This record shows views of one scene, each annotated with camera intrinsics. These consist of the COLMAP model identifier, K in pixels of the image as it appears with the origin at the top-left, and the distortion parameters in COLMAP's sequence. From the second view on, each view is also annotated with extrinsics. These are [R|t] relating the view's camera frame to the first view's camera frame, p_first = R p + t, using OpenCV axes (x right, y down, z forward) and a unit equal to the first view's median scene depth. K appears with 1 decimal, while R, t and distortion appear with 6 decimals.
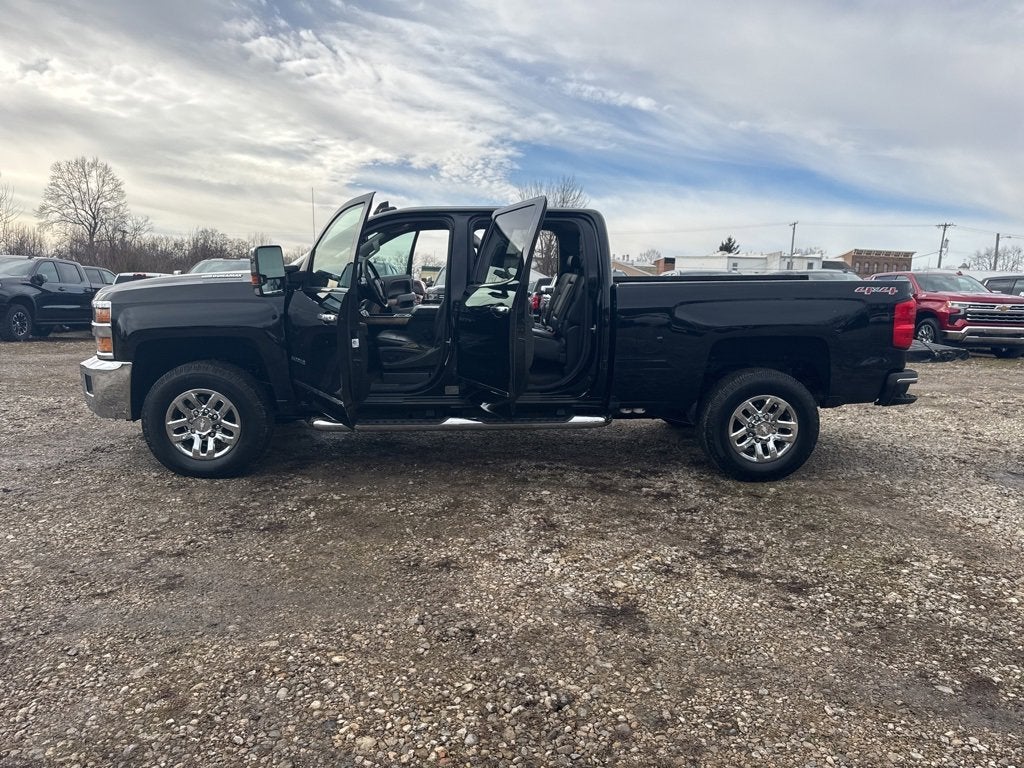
lens RADIAL K [[724.6, 0, 516.8], [0, 724.6, 383.0], [0, 0, 1]] dist [0.028218, -0.034574]
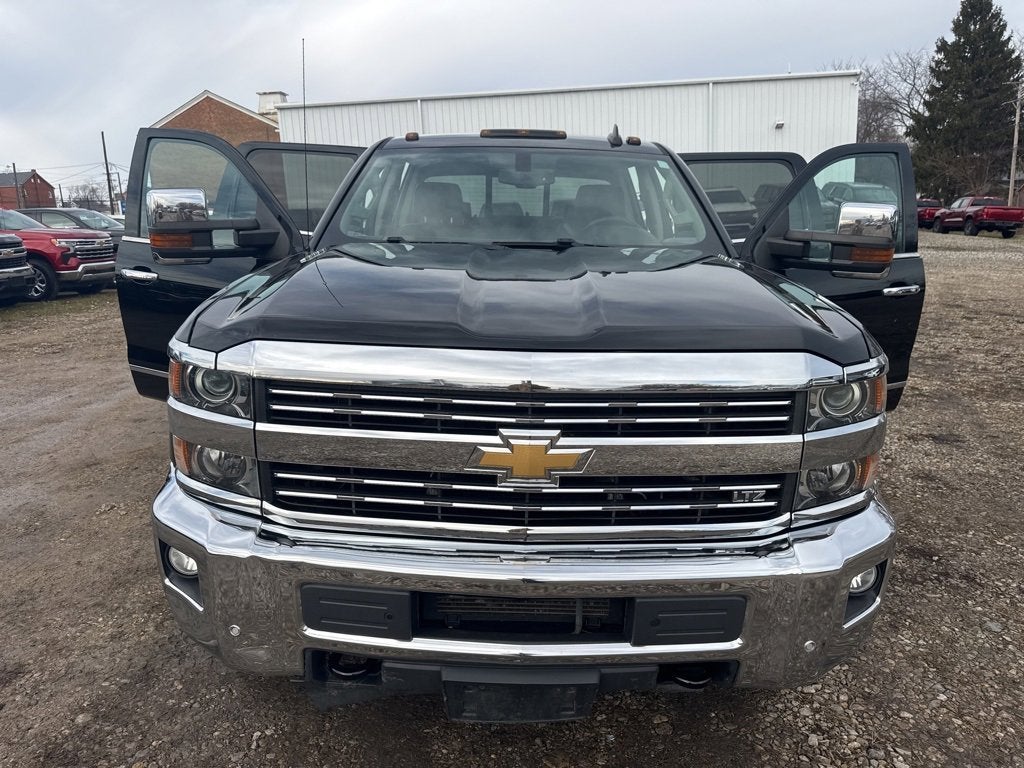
lens RADIAL K [[724.6, 0, 502.9], [0, 724.6, 381.0], [0, 0, 1]] dist [0.028218, -0.034574]
pose [[0.063545, -0.247017, 0.966925, -0.311268], [0.151991, 0.959976, 0.235253, -0.072173], [-0.986337, 0.132015, 0.098546, 0.379577]]
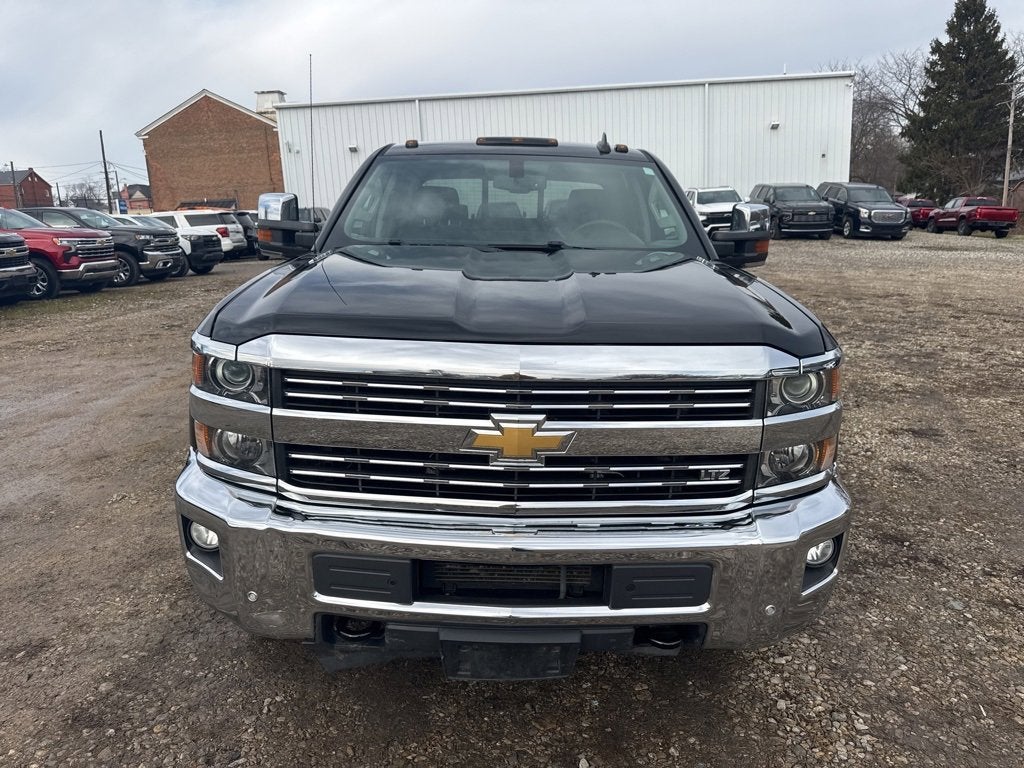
lens RADIAL K [[724.6, 0, 503.6], [0, 724.6, 379.9], [0, 0, 1]] dist [0.028218, -0.034574]
pose [[0.059405, -0.246842, 0.967233, -0.324088], [0.150257, 0.960116, 0.235797, -0.073592], [-0.986861, 0.131326, 0.094125, 0.377460]]
